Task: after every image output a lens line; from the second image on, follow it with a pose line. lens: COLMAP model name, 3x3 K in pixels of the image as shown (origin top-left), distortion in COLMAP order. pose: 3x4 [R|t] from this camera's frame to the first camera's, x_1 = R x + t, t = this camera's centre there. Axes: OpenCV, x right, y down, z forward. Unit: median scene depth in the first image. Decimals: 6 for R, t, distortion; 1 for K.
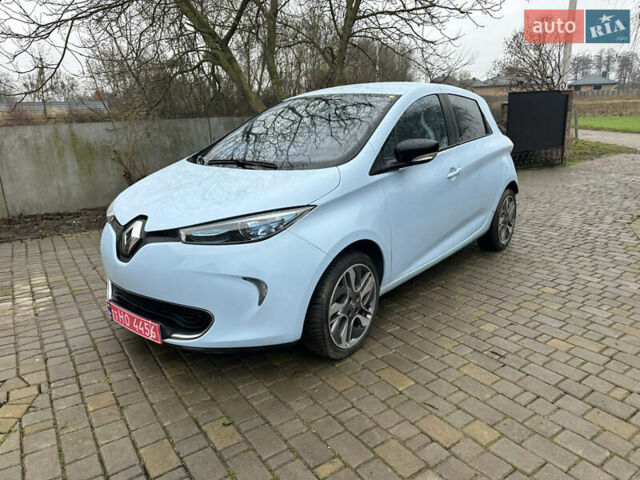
lens RADIAL K [[442.3, 0, 320.0], [0, 442.3, 240.0], [0, 0, 1]] dist [0.028524, -0.030150]
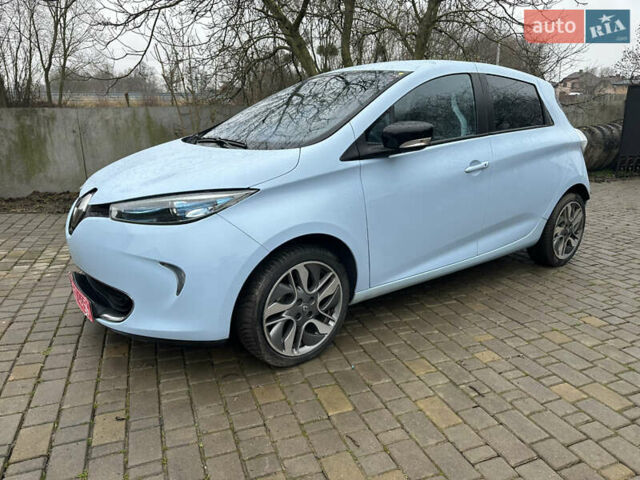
lens RADIAL K [[443.4, 0, 323.5], [0, 443.4, 239.7], [0, 0, 1]] dist [0.005303, -0.001392]
pose [[0.970338, 0.090107, -0.224332, 0.289692], [-0.088159, 0.995931, 0.018706, -0.006172], [0.225105, 0.001626, 0.974333, 0.157230]]
